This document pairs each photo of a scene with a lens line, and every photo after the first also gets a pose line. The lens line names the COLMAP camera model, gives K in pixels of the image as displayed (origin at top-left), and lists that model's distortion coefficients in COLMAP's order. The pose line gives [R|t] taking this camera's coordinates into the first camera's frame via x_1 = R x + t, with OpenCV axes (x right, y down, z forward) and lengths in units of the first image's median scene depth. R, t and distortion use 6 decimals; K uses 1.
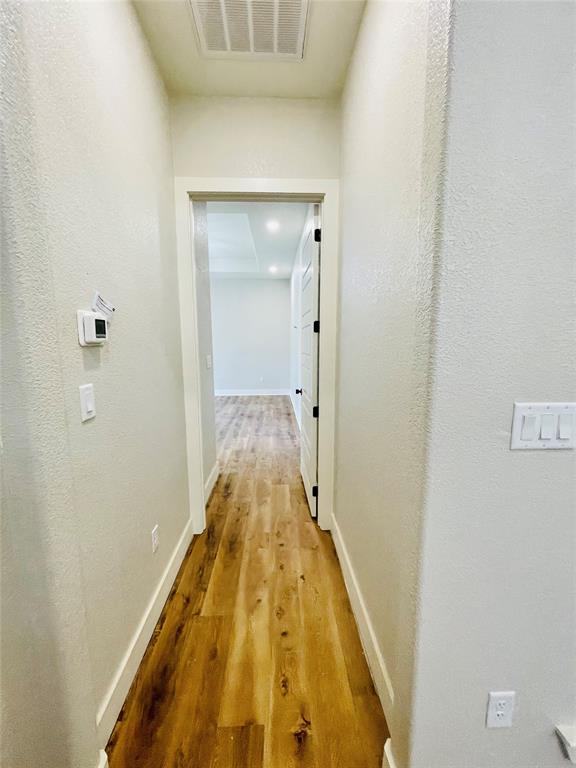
lens RADIAL K [[309.9, 0, 287.4], [0, 309.9, 383.7], [0, 0, 1]] dist [-0.001104, 0.000815]
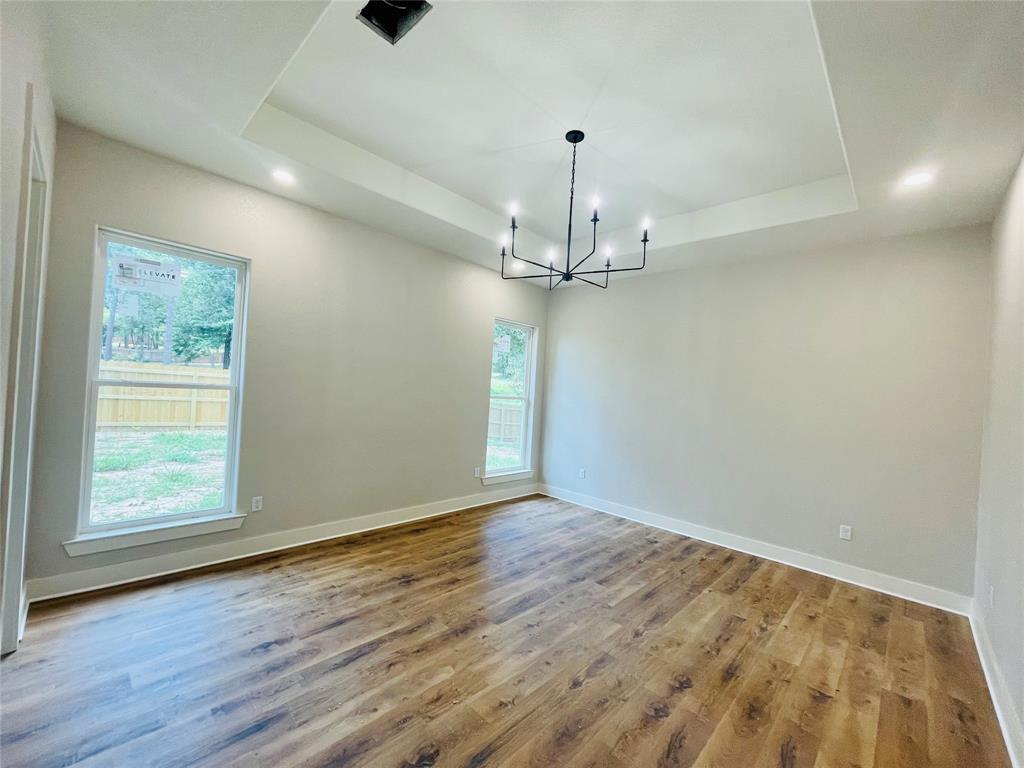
lens RADIAL K [[413.2, 0, 511.6], [0, 413.2, 386.9], [0, 0, 1]] dist [-0.001104, 0.000815]
pose [[0.694022, 0.039062, -0.718894, -0.020210], [-0.165225, 0.980518, -0.106230, -0.063838], [0.700739, 0.192505, 0.686955, 0.440239]]
